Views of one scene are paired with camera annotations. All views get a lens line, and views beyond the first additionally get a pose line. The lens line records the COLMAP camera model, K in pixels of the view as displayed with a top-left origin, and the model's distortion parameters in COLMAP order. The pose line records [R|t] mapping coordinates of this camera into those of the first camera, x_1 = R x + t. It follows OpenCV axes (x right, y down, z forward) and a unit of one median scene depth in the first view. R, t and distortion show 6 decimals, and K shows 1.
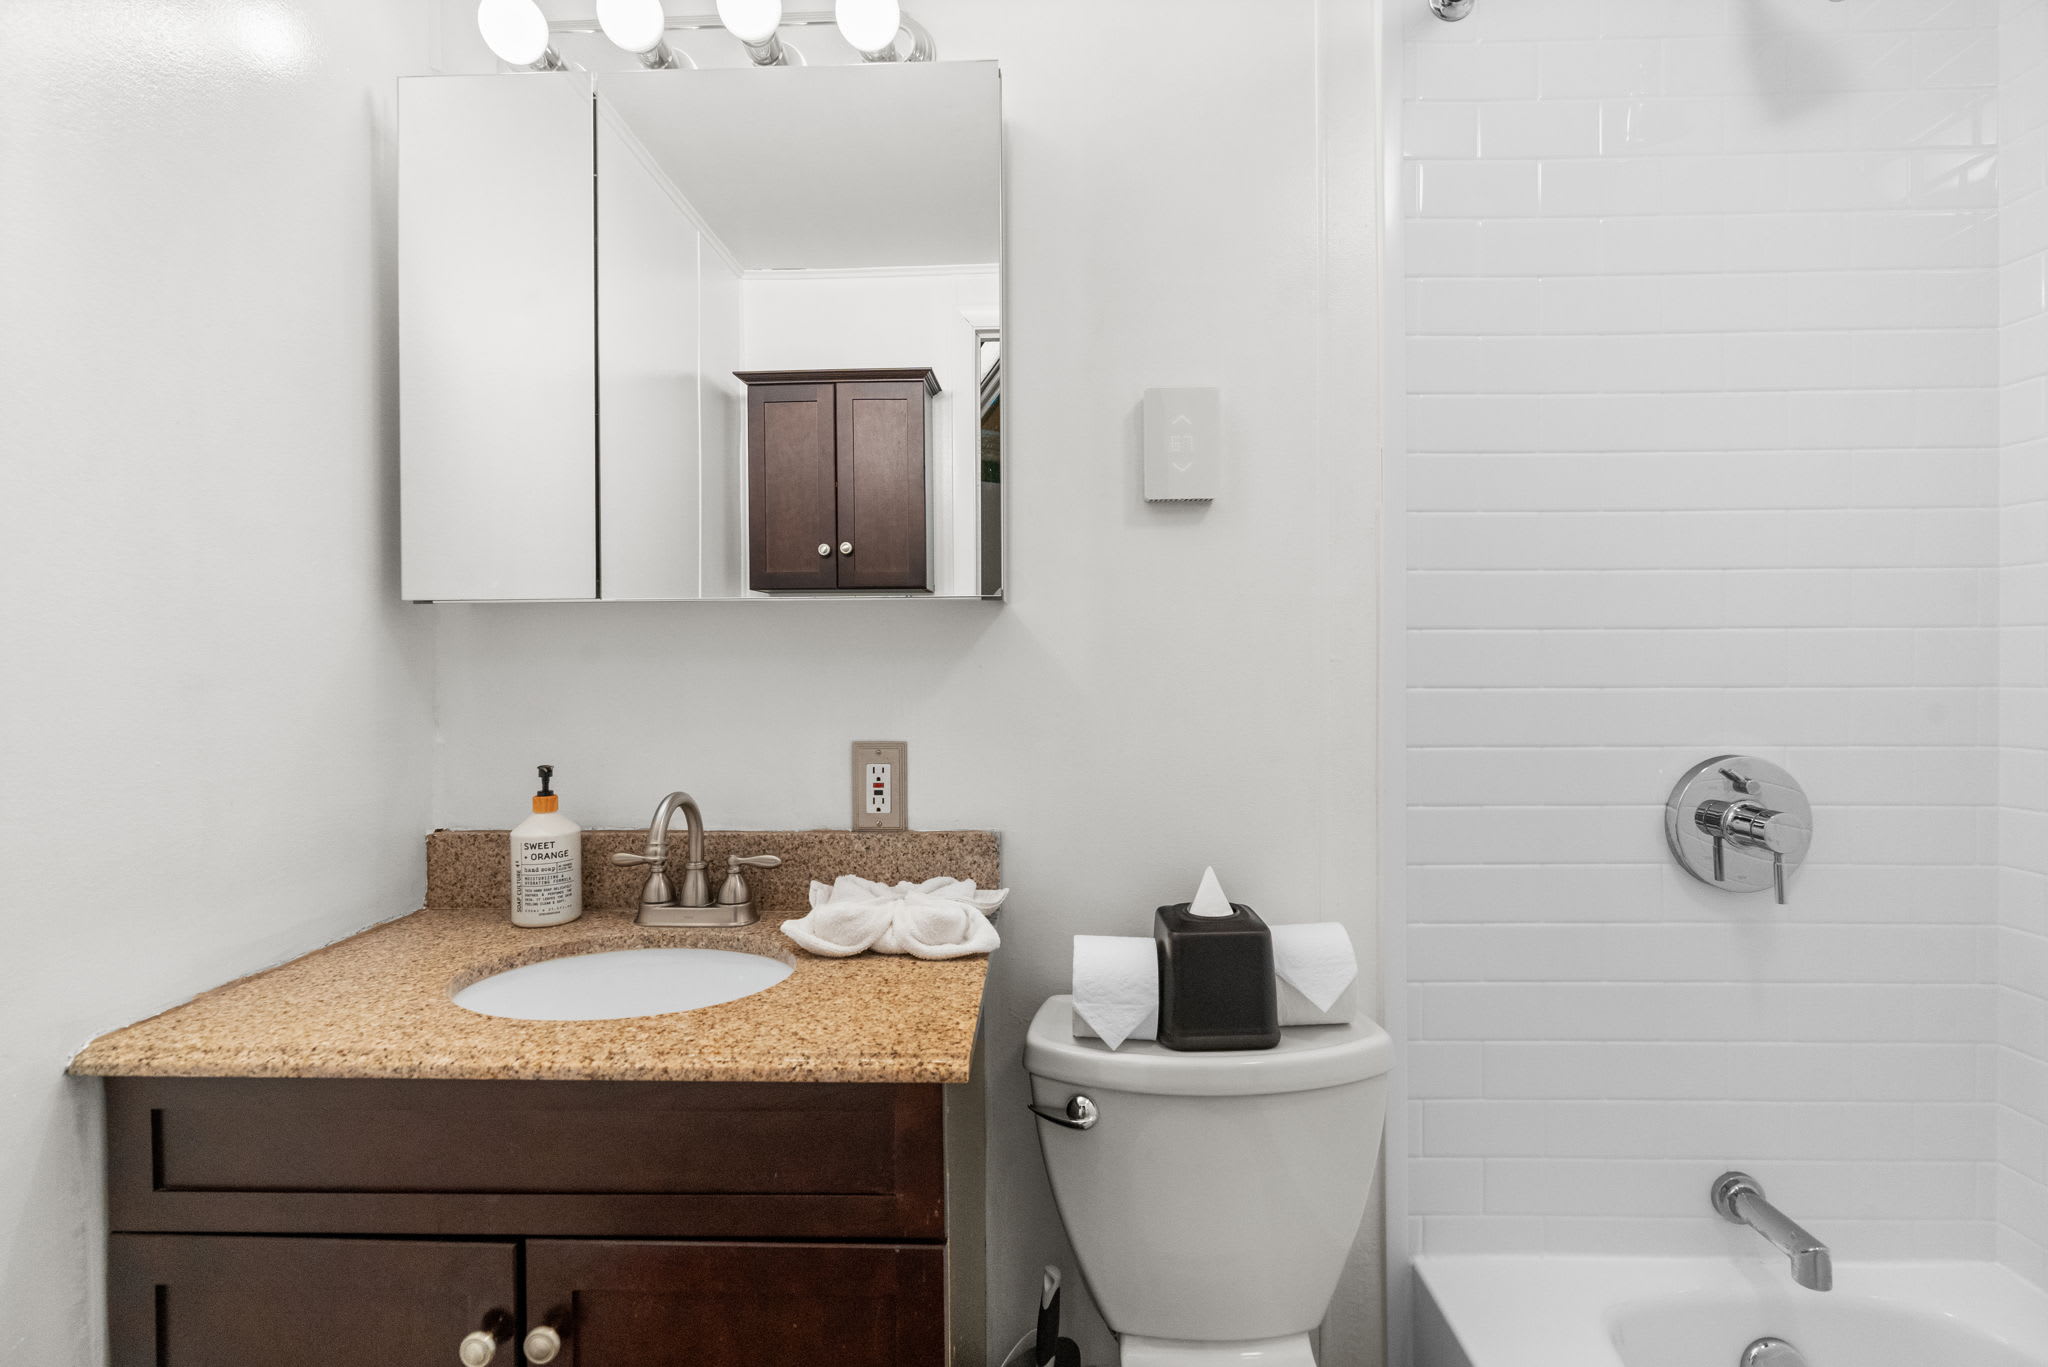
lens RADIAL K [[932.6, 0, 1024.0], [0, 932.6, 683.5], [0, 0, 1]] dist [-0.003386, 0.001482]
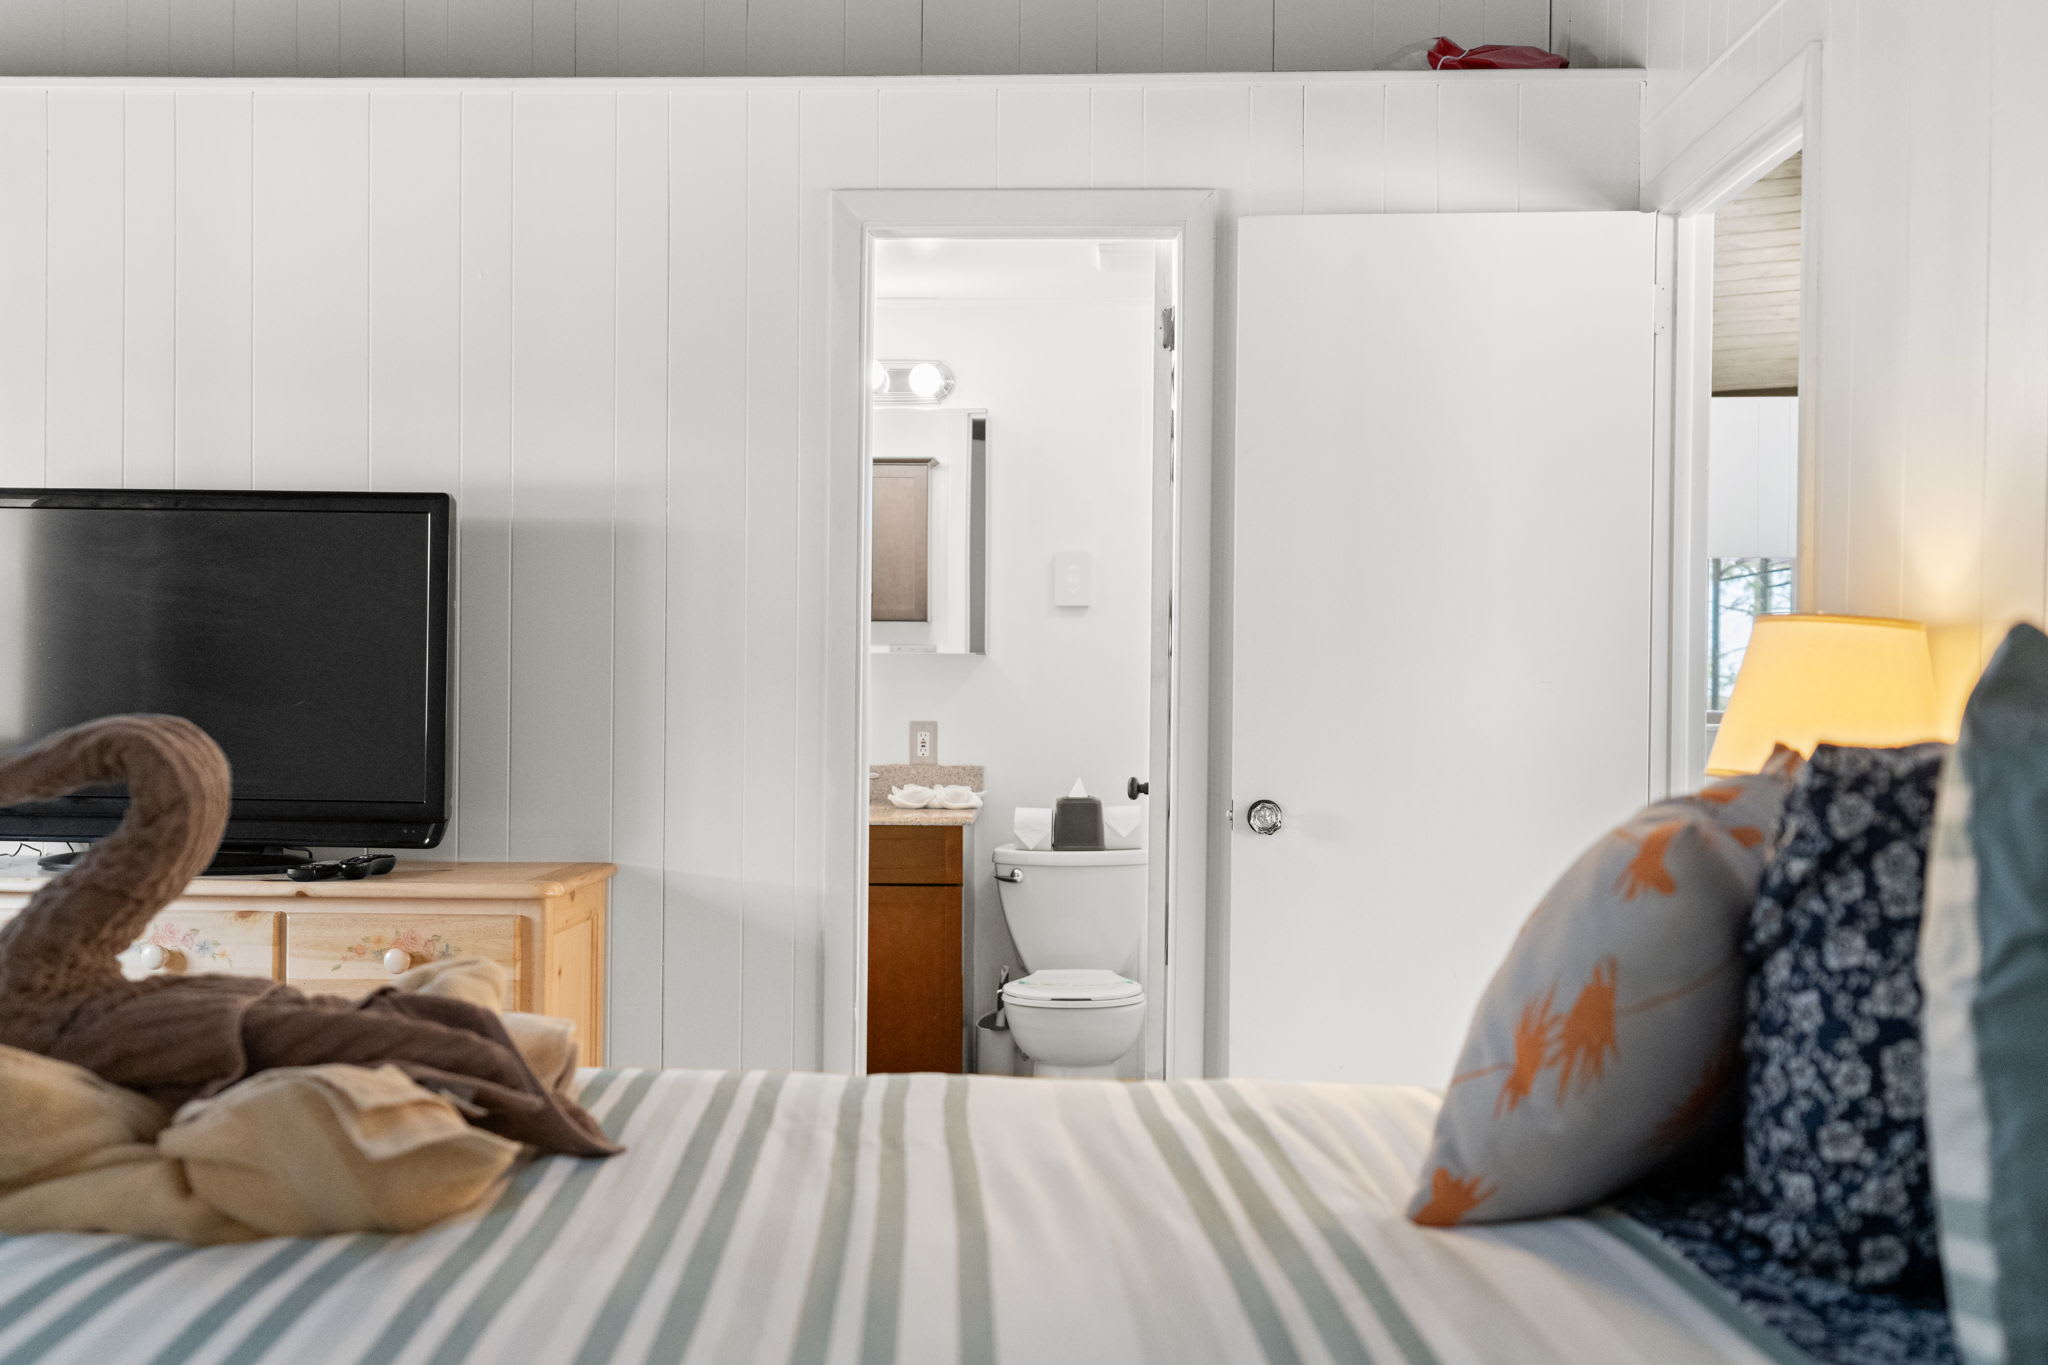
lens RADIAL K [[1940.3, 0, 1024.0], [0, 1940.3, 682.5], [0, 0, 1]] dist [-0.012541, -0.025237]
pose [[0.999944, 0.008241, -0.006635, 0.096026], [-0.008321, 0.999892, -0.012138, 0.028749], [0.006534, 0.012193, 0.999904, -3.415104]]
